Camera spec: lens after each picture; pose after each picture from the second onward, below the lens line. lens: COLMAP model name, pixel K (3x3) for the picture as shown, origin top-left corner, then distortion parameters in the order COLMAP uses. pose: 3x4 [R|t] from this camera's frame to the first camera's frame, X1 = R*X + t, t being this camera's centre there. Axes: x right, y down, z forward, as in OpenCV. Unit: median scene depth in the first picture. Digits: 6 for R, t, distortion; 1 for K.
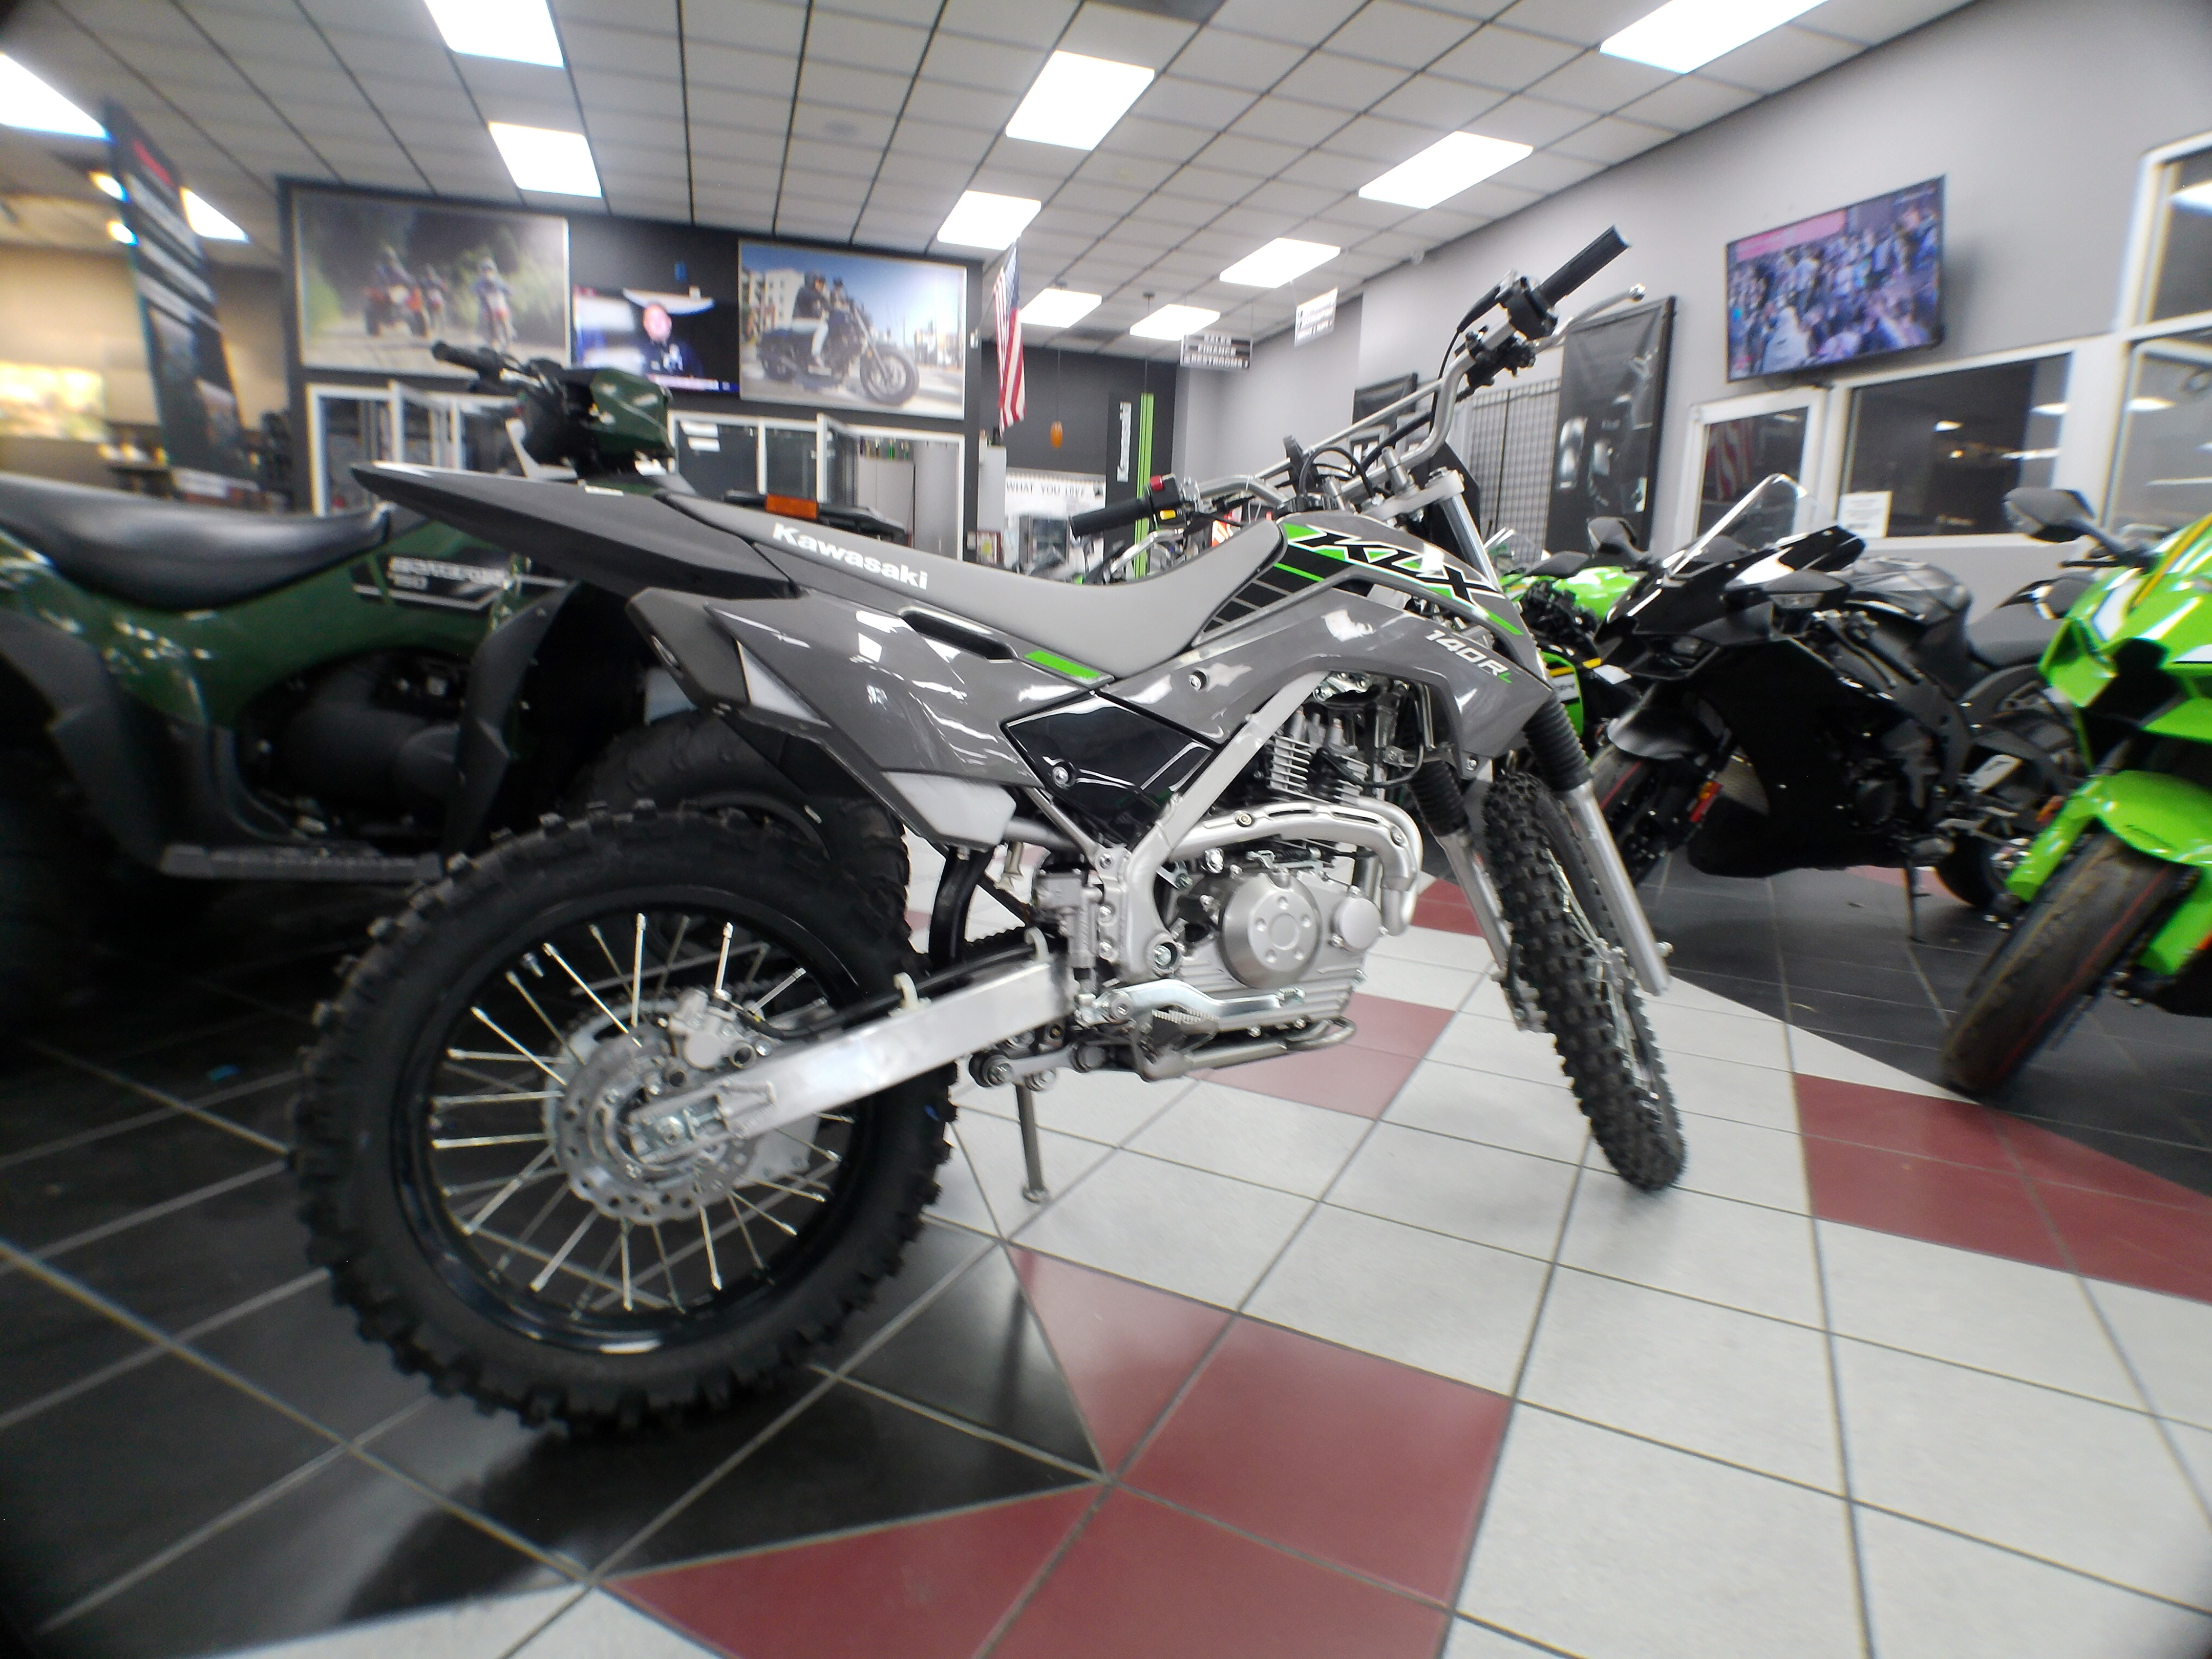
lens RADIAL K [[1210.7, 0, 1100.8], [0, 1210.7, 826.1], [0, 0, 1]] dist [-0.043491, 0.001101]
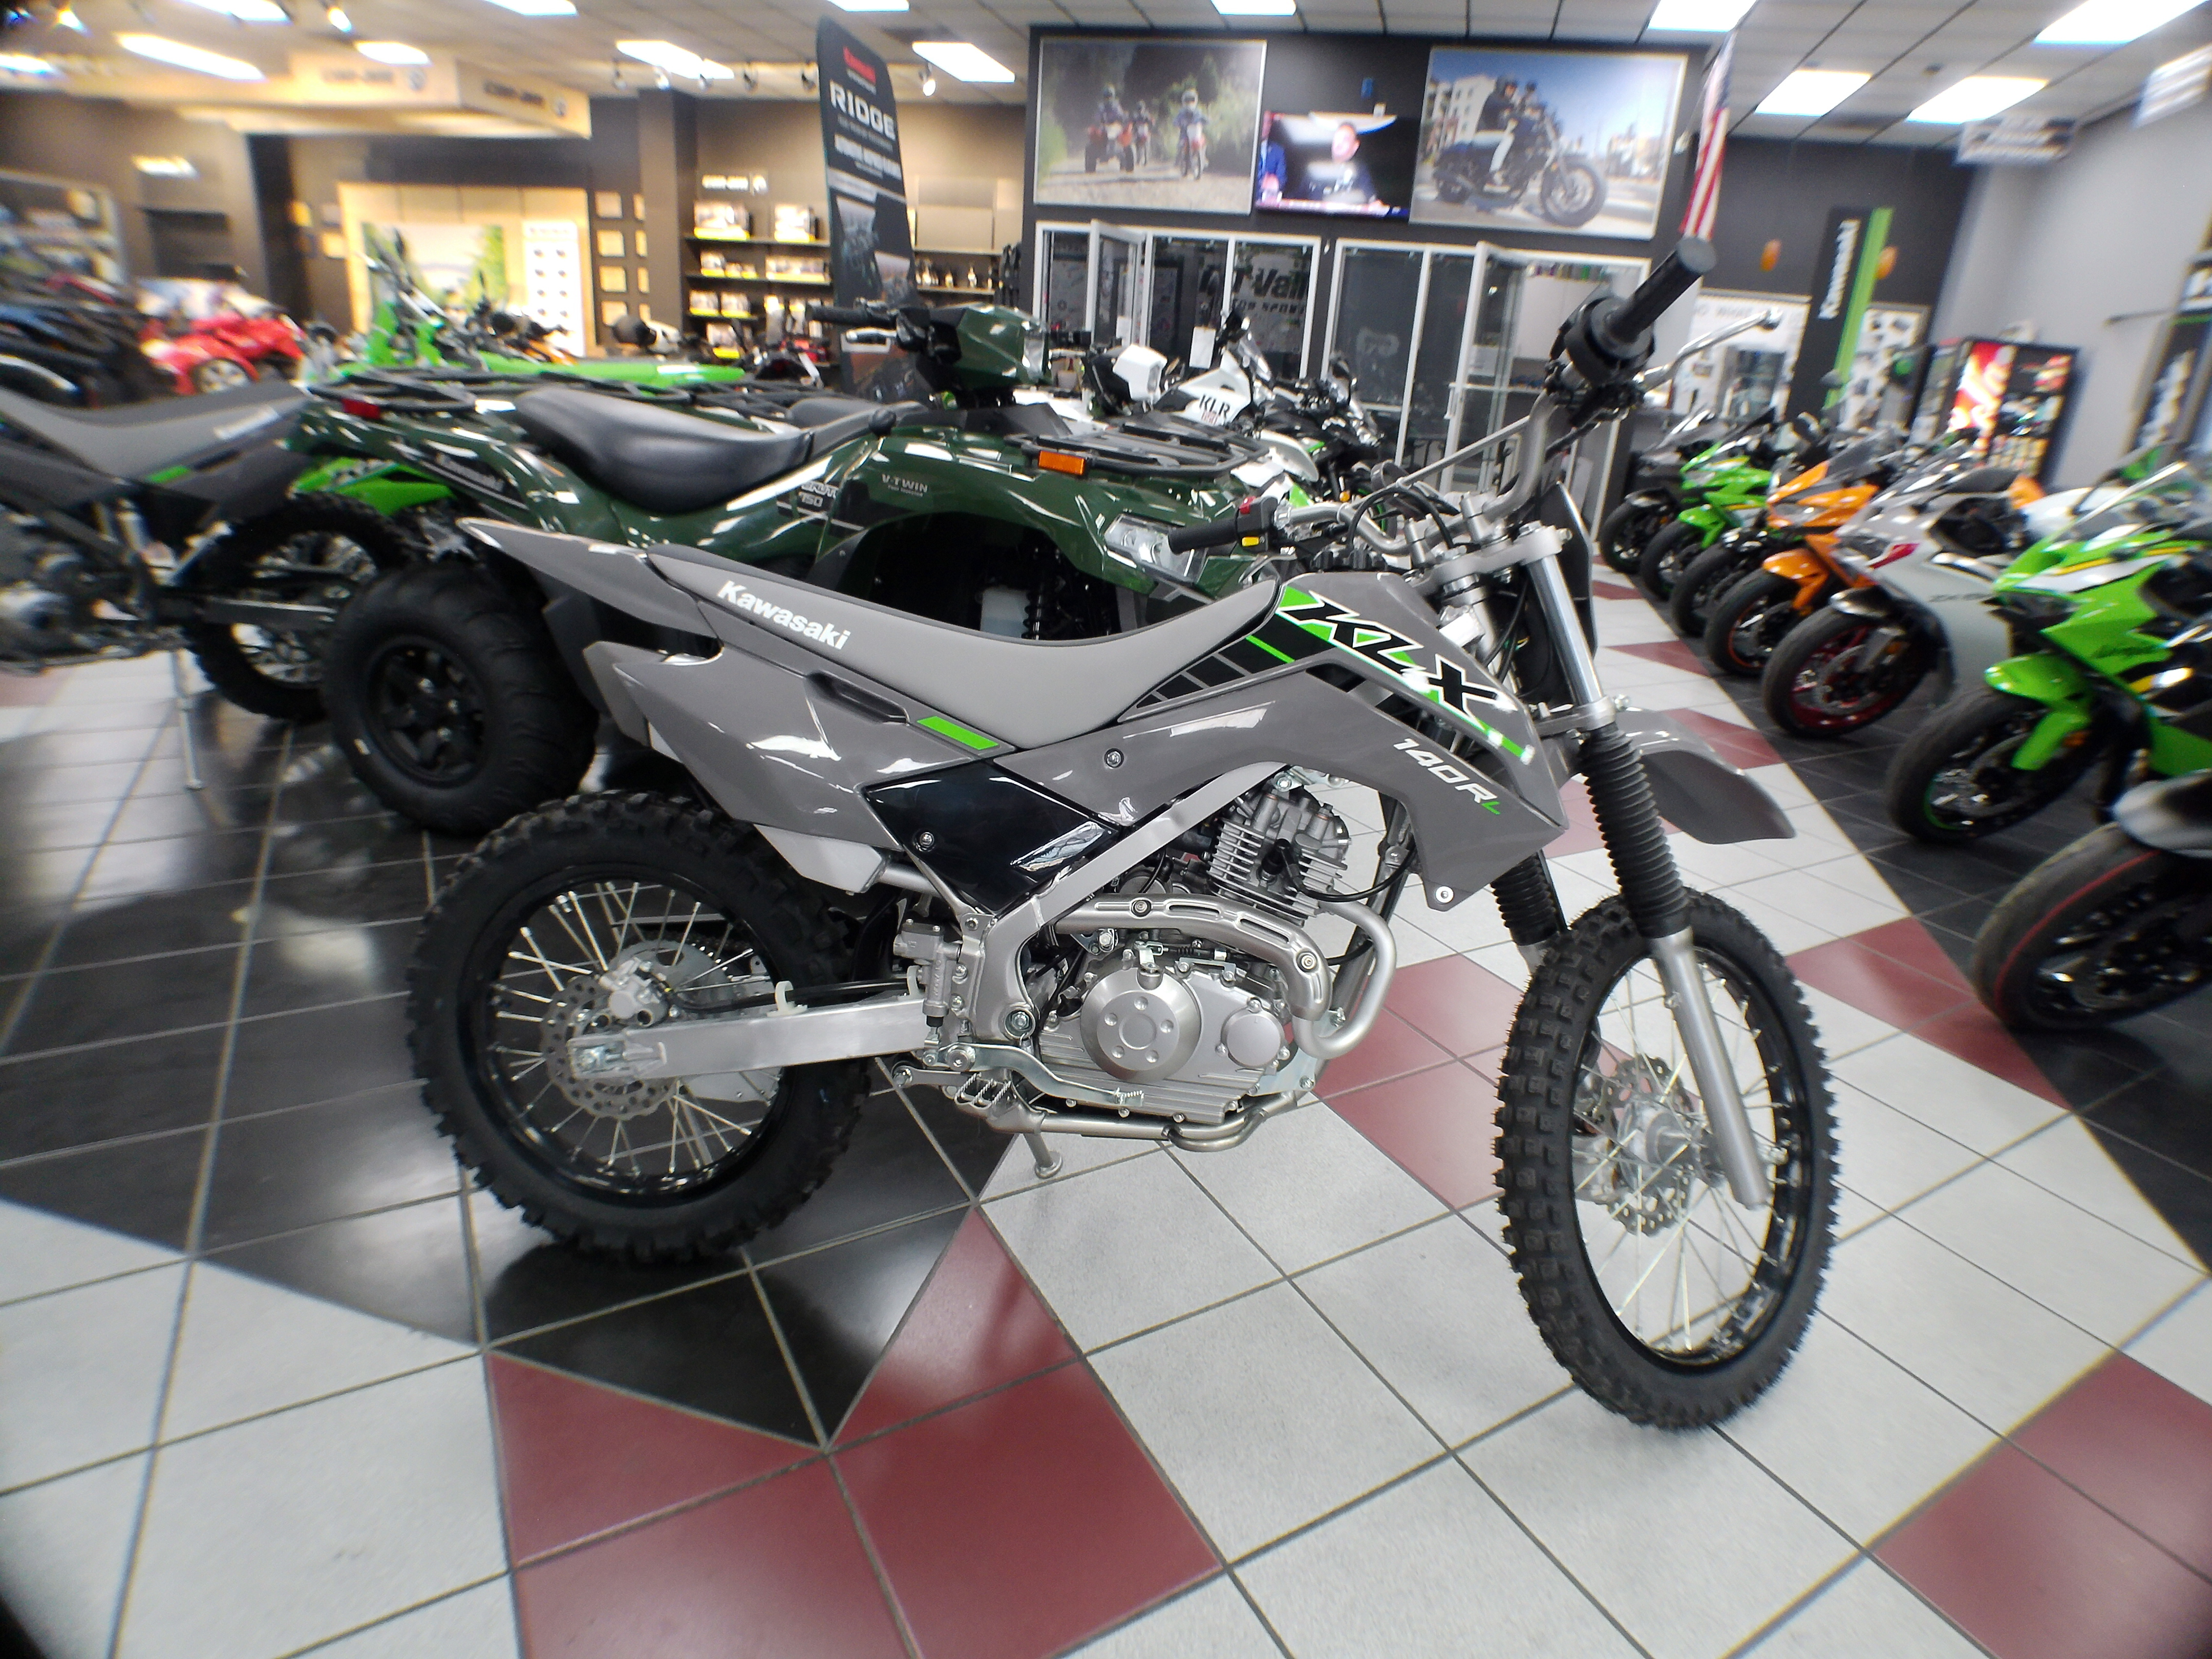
lens RADIAL K [[1202.5, 0, 1116.4], [0, 1202.5, 813.2], [0, 0, 1]] dist [-0.043932, 0.010665]
pose [[0.838676, 0.205924, -0.504201, 0.084702], [-0.130078, 0.974709, 0.181719, -0.037215], [0.528870, -0.086817, 0.844251, 0.027228]]
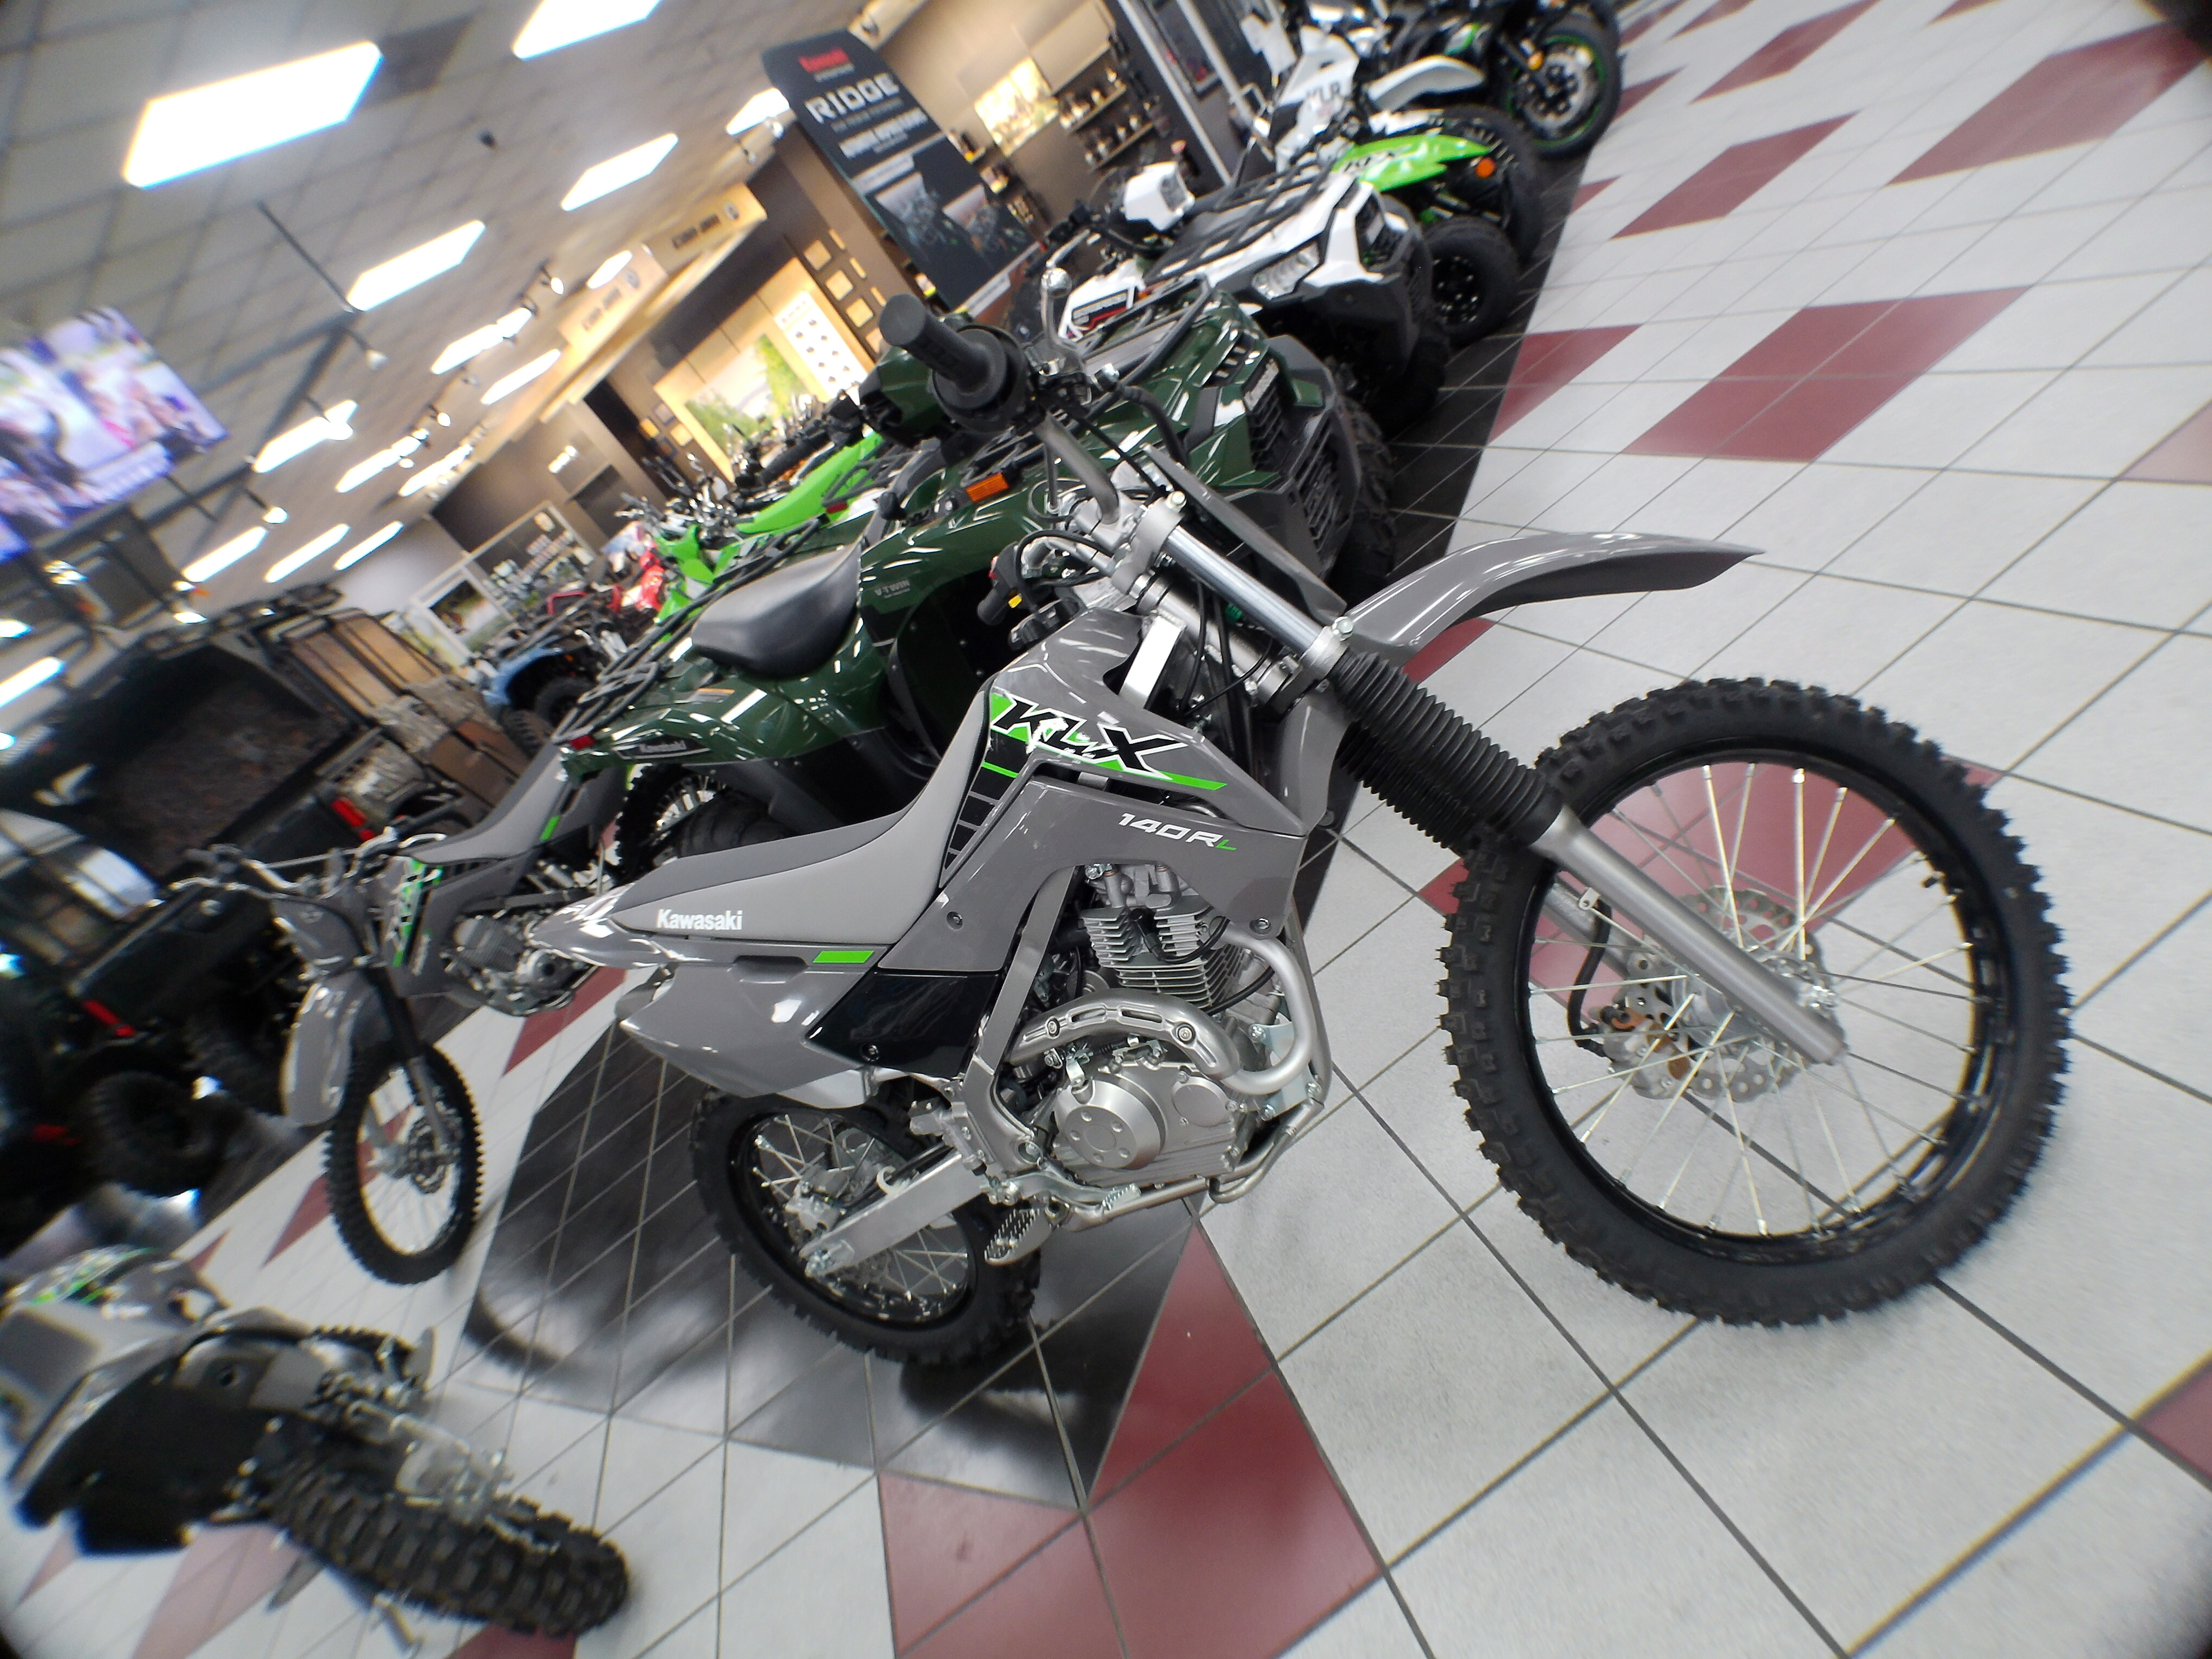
lens RADIAL K [[1195.8, 0, 1106.0], [0, 1195.8, 829.5], [0, 0, 1]] dist [-0.043520, 0.016114]
pose [[0.561216, -0.038006, -0.826796, 0.143567], [0.474231, 0.833476, 0.283588, -0.059678], [0.678337, -0.551247, 0.485784, 0.094536]]
